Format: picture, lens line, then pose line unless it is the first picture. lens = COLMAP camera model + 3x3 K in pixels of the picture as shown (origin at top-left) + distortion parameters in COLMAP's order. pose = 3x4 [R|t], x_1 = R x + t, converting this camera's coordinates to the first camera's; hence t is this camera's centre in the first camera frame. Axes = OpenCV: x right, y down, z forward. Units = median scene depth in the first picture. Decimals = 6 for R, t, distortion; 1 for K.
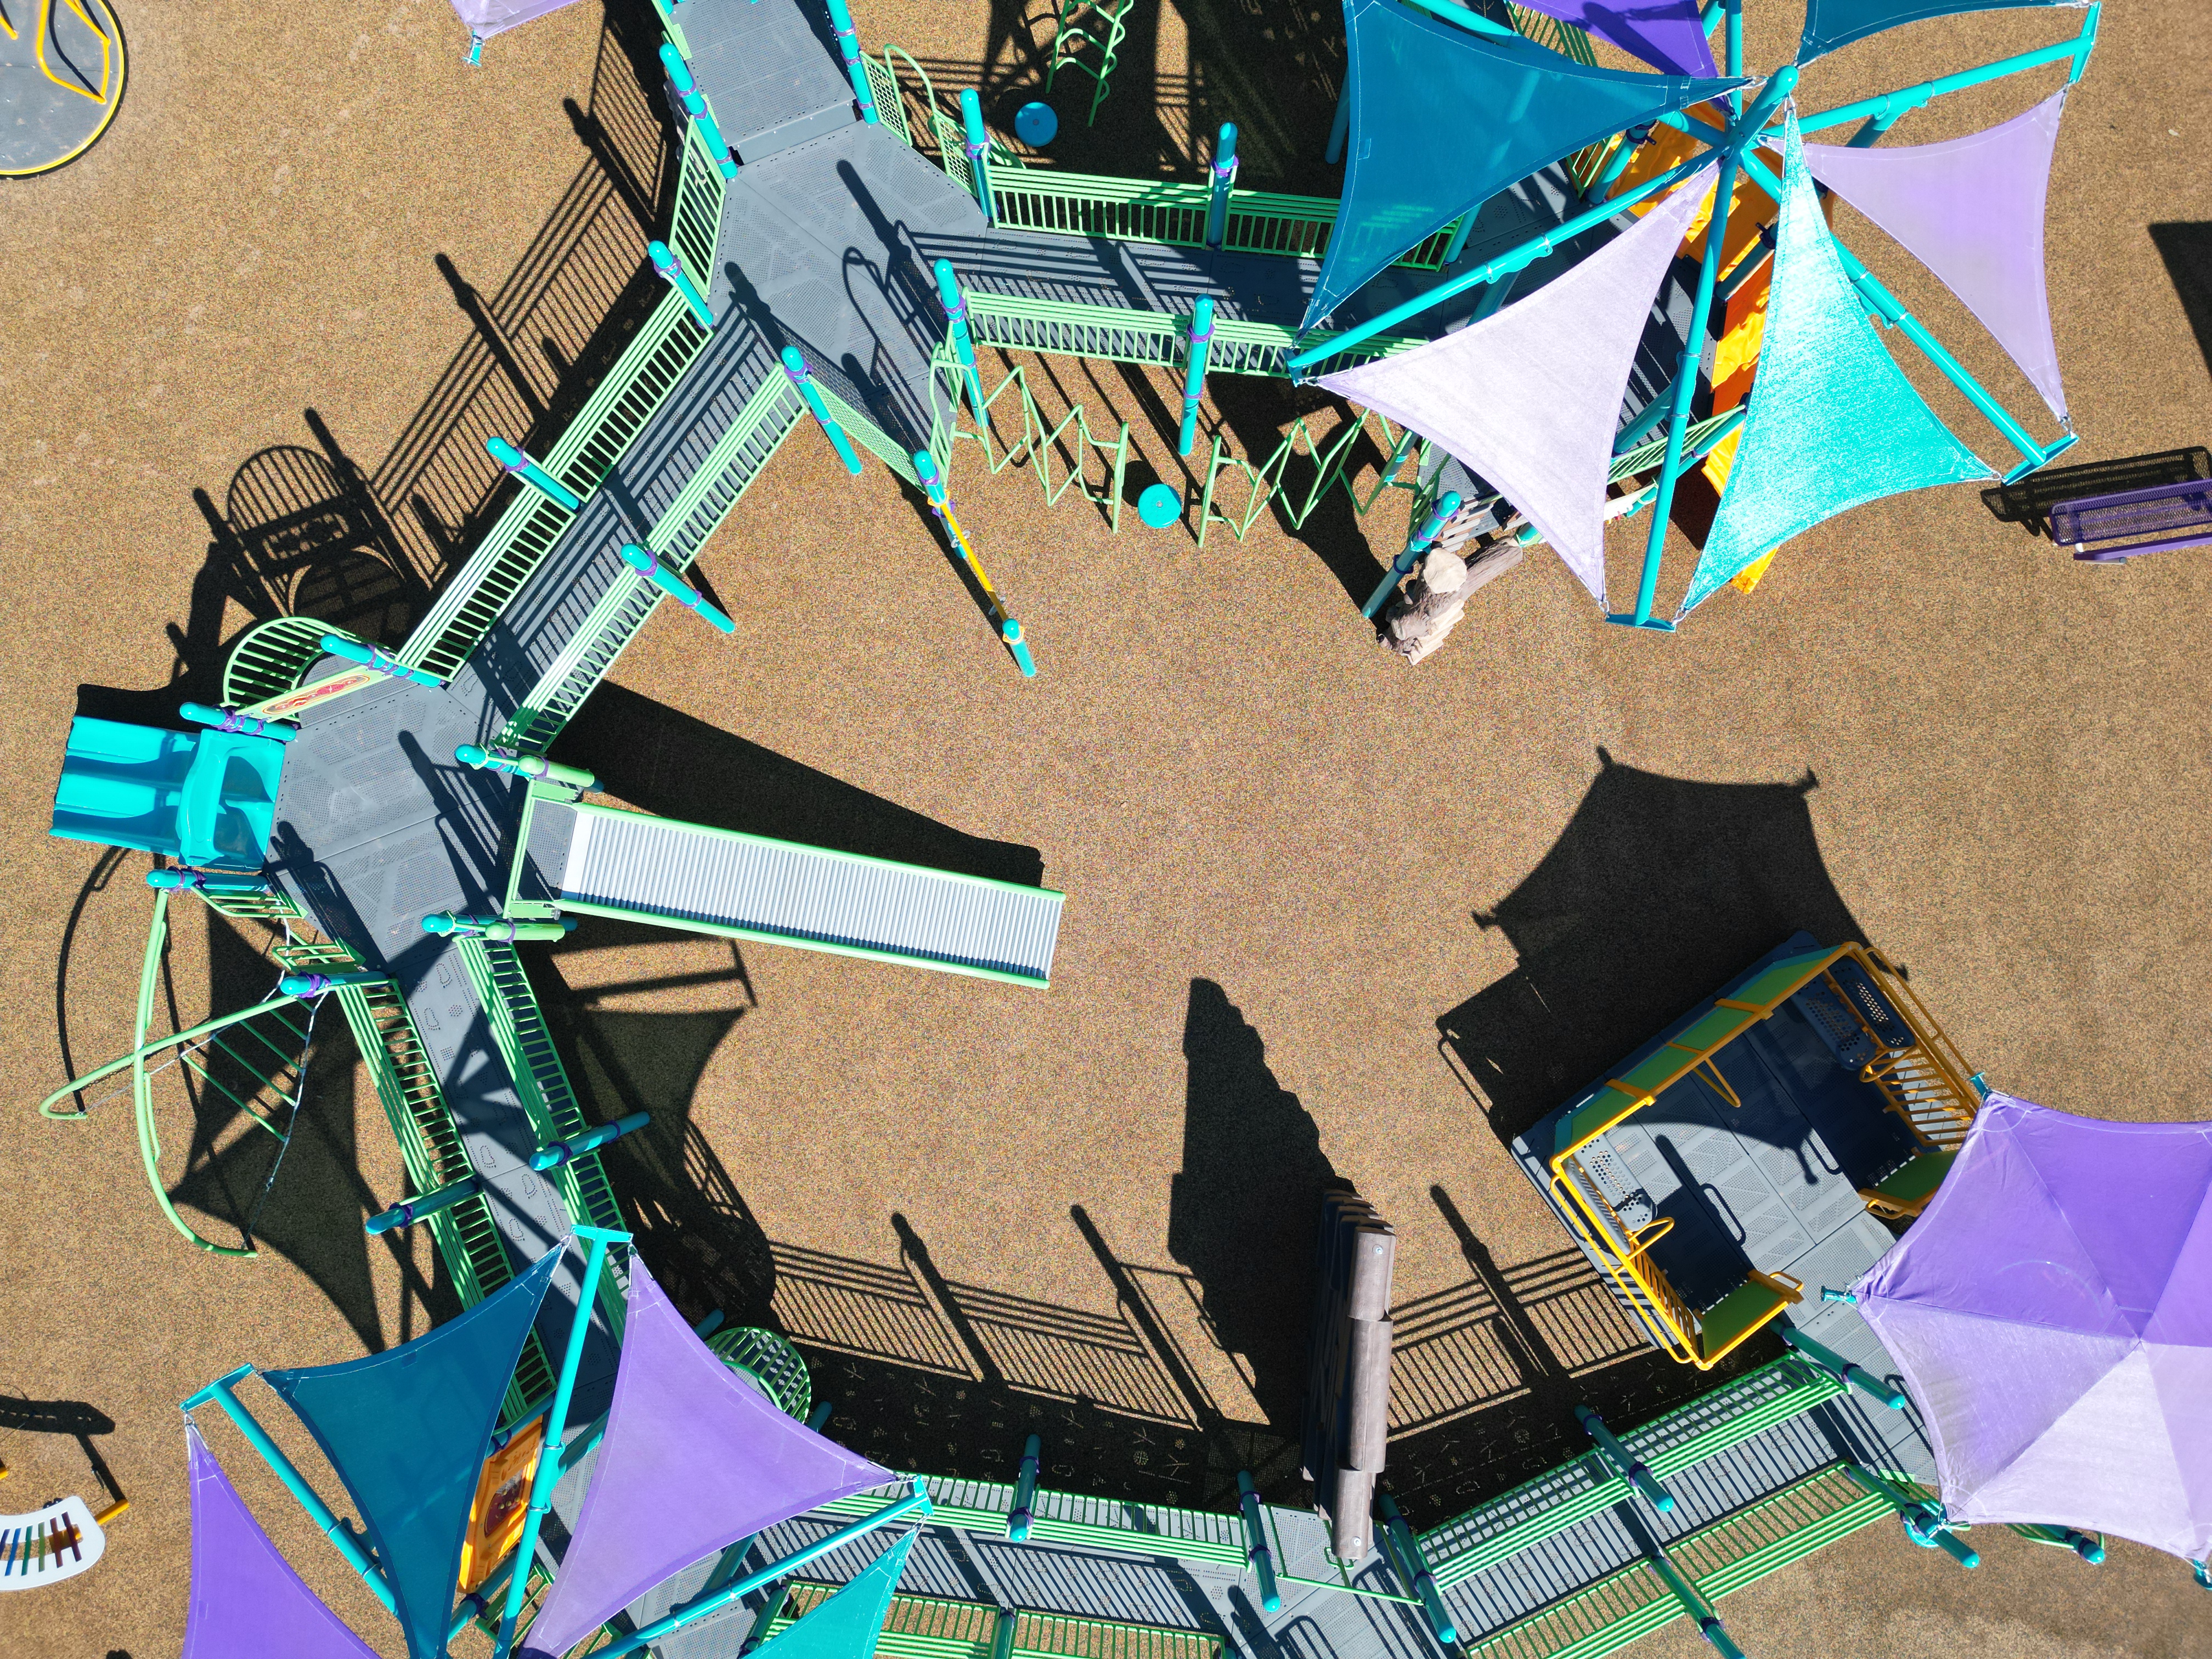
lens RADIAL K [[1546.2, 0, 1099.0], [0, 1546.2, 822.2], [0, 0, 1]] dist [0.058370, -0.046855]
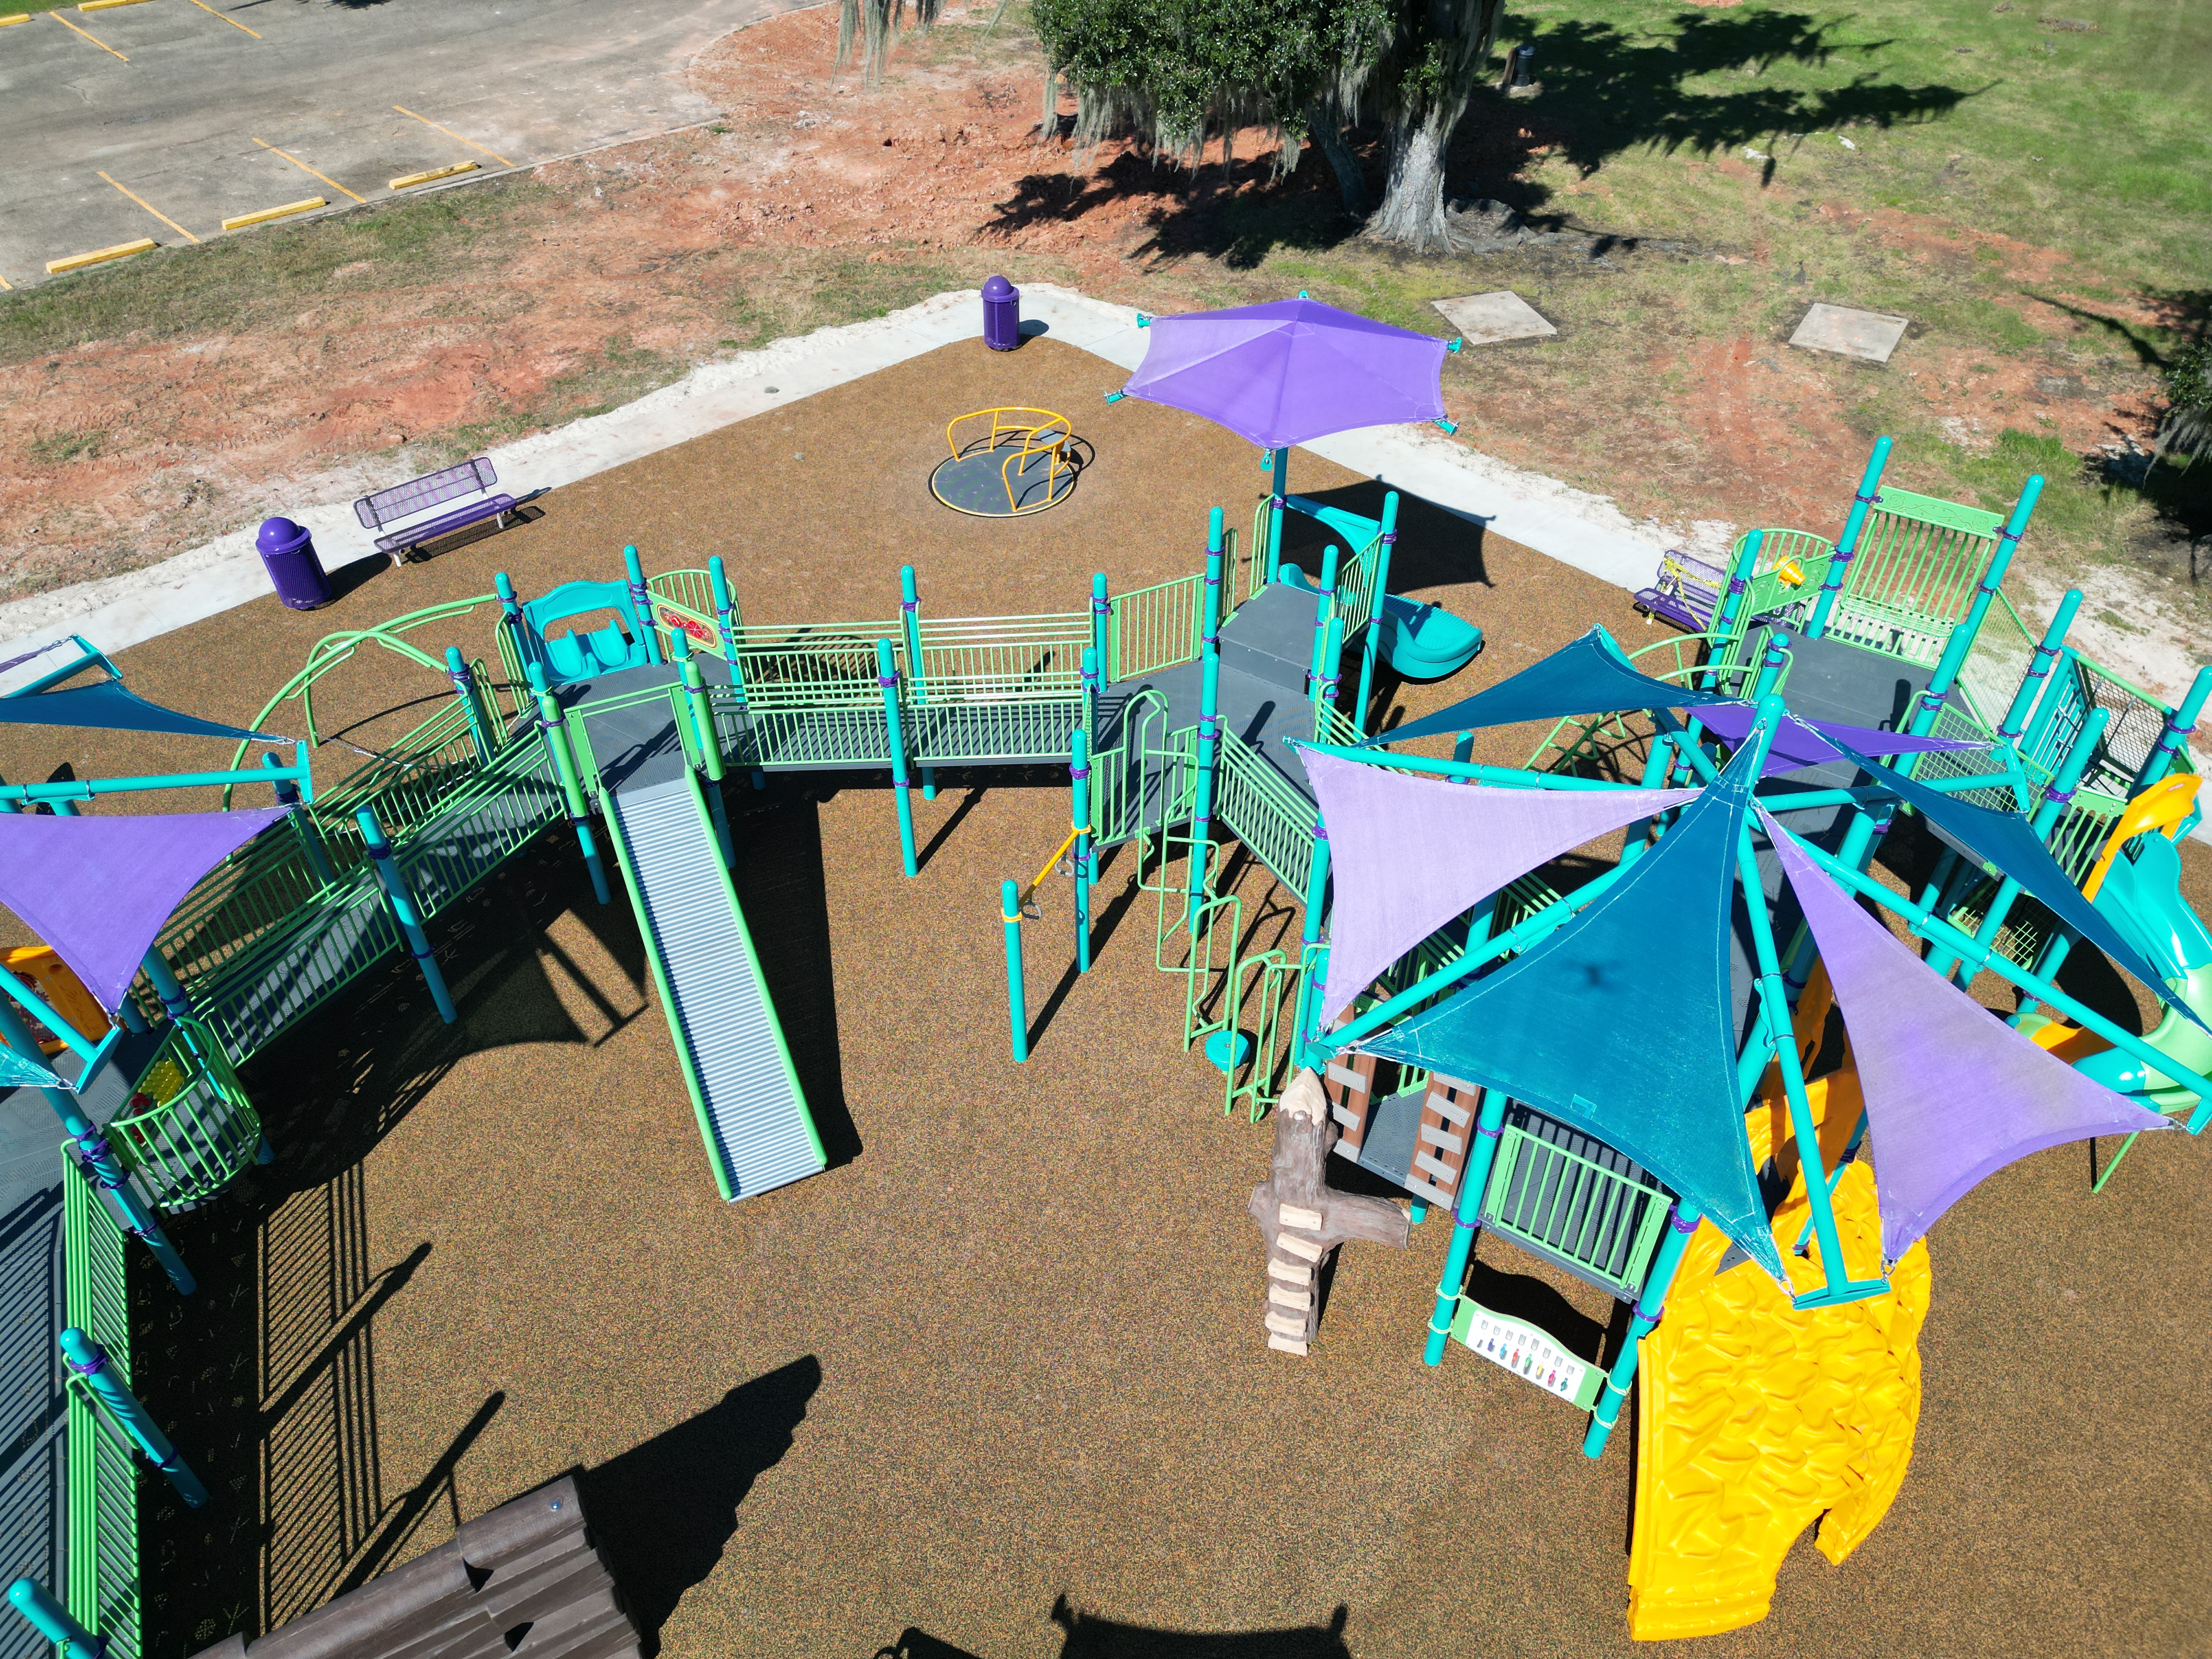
lens RADIAL K [[1546.2, 0, 1110.7], [0, 1546.2, 836.6], [0, 0, 1]] dist [0.058370, -0.046855]
pose [[0.568986, 0.551296, -0.610187, 0.520964], [-0.821112, 0.421532, -0.384820, 0.178013], [0.045063, 0.719989, 0.692521, 0.216933]]
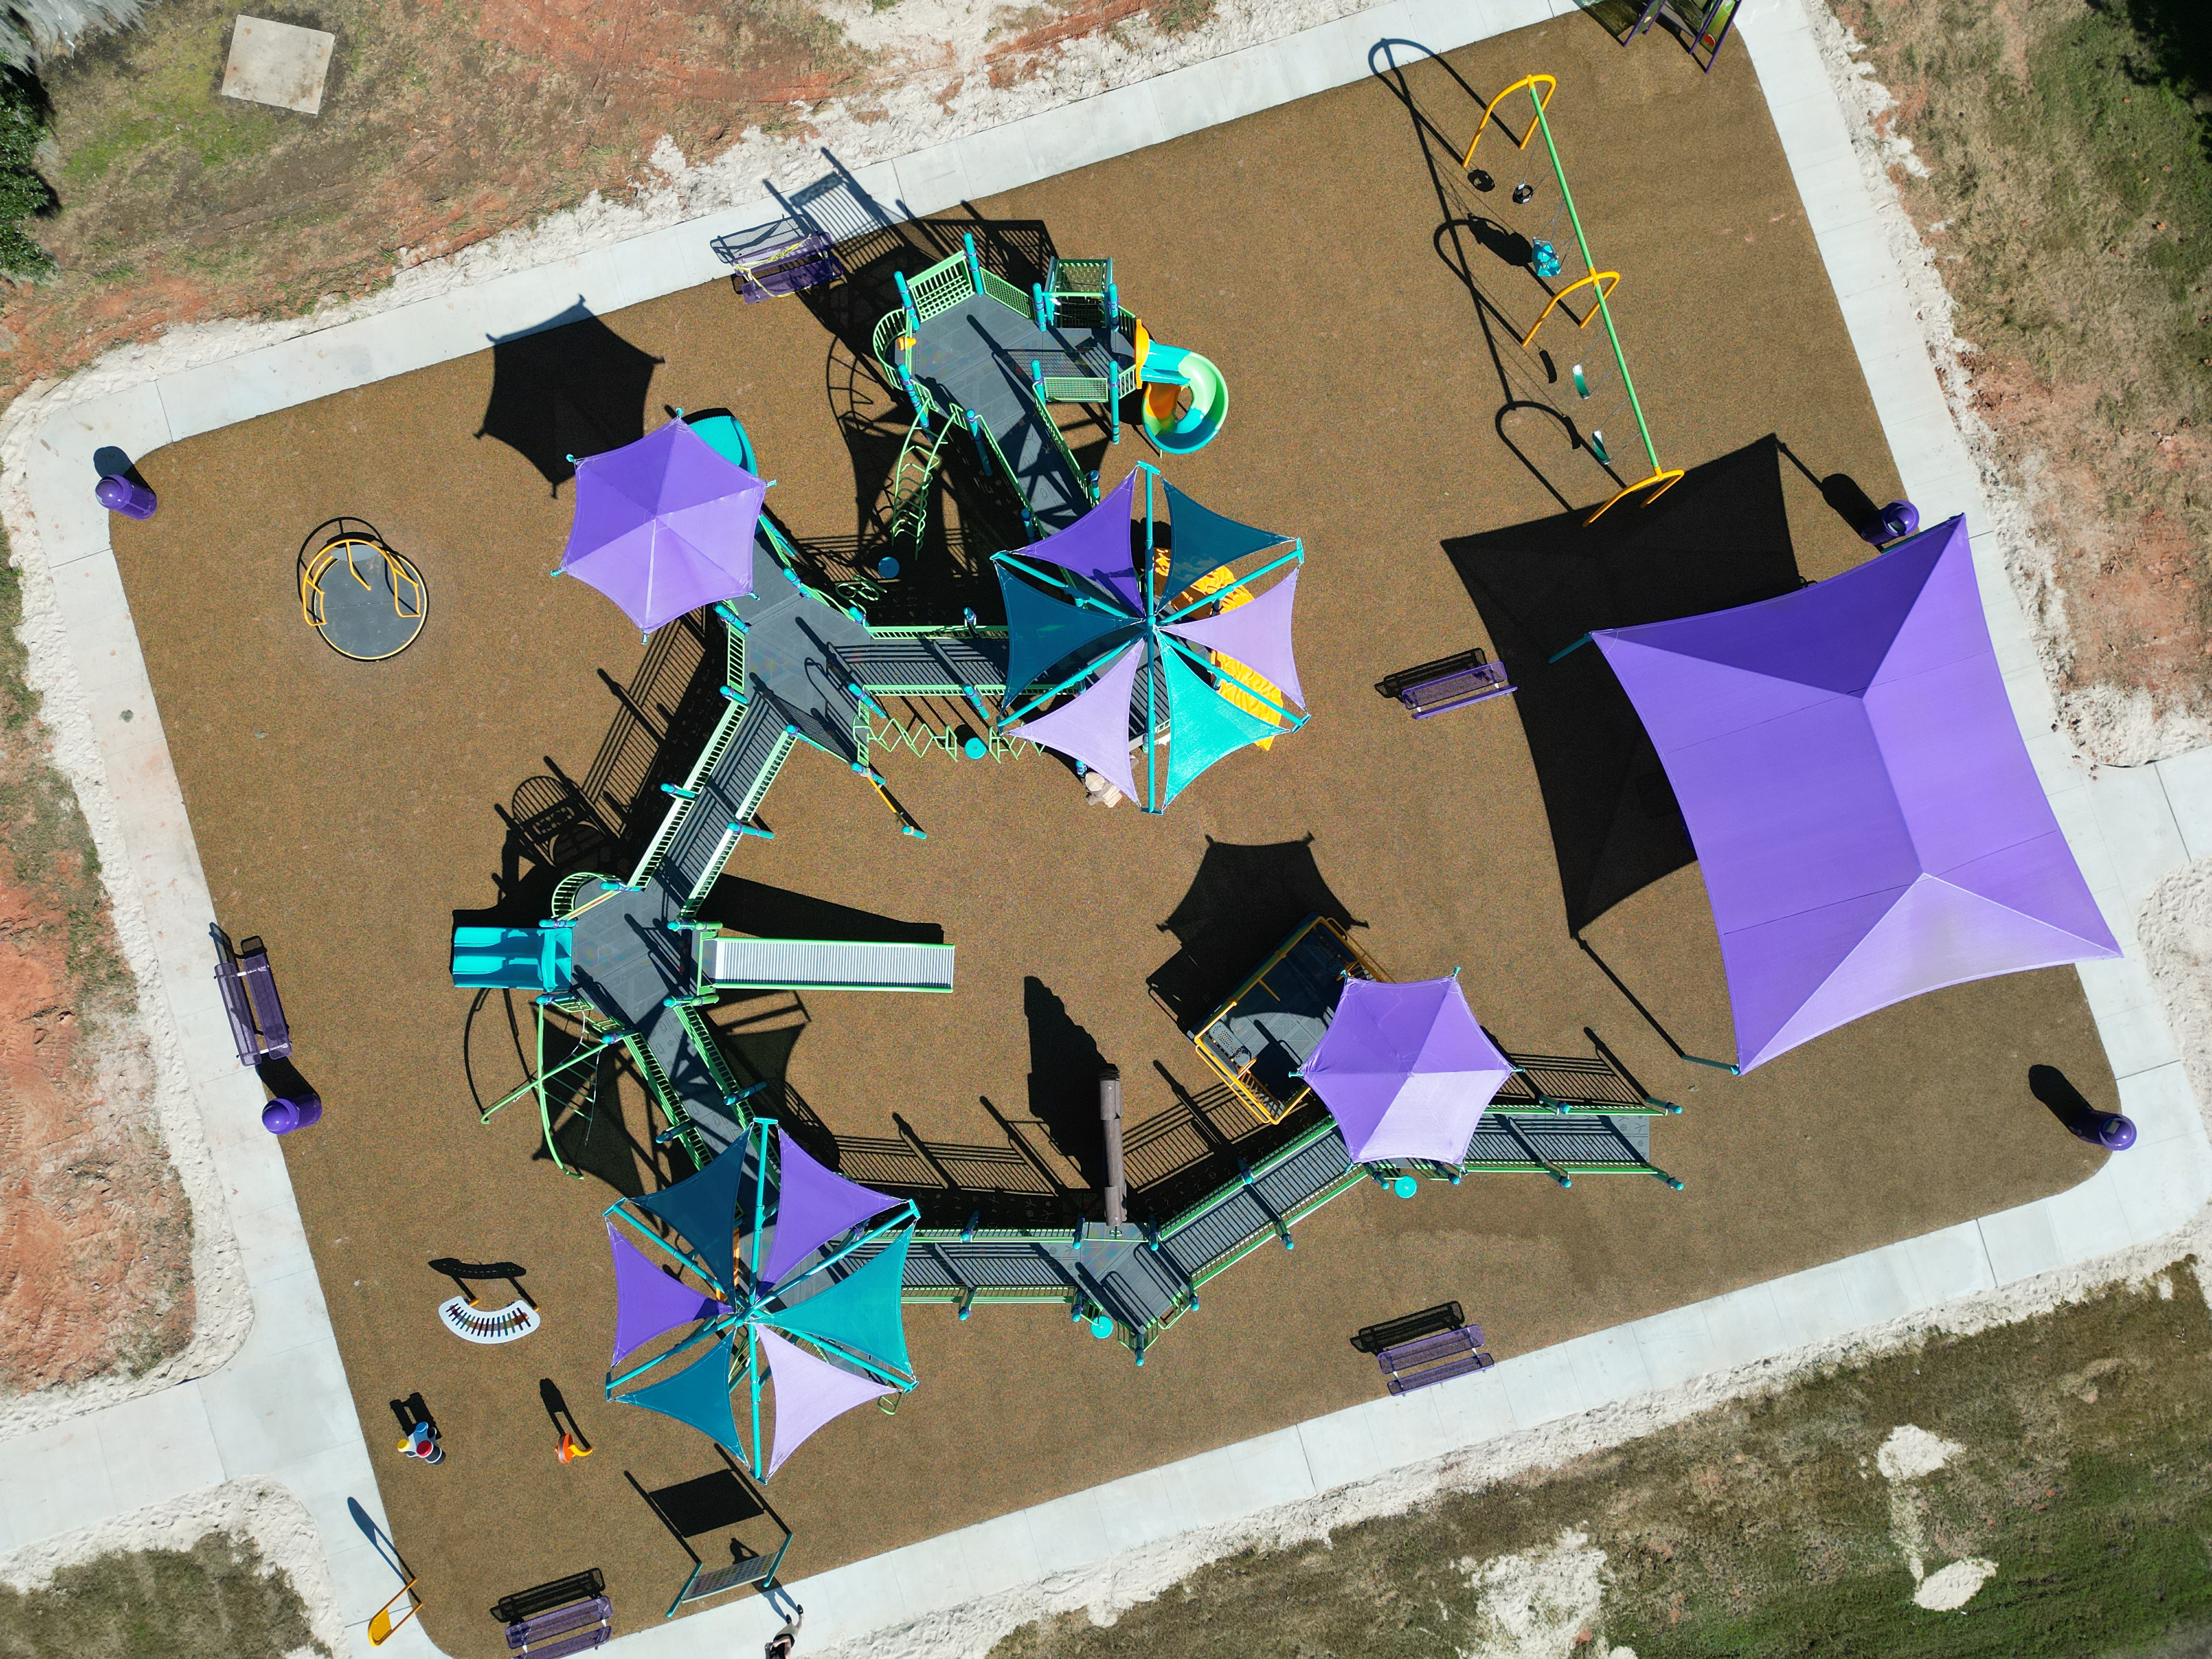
lens RADIAL K [[1546.2, 0, 1102.2], [0, 1546.2, 821.3], [0, 0, 1]] dist [0.058370, -0.046855]
pose [[0.990104, -0.140054, 0.008834, 0.172224], [0.140036, 0.990143, 0.002621, -0.091202], [-0.009114, -0.001358, 0.999958, -1.018031]]
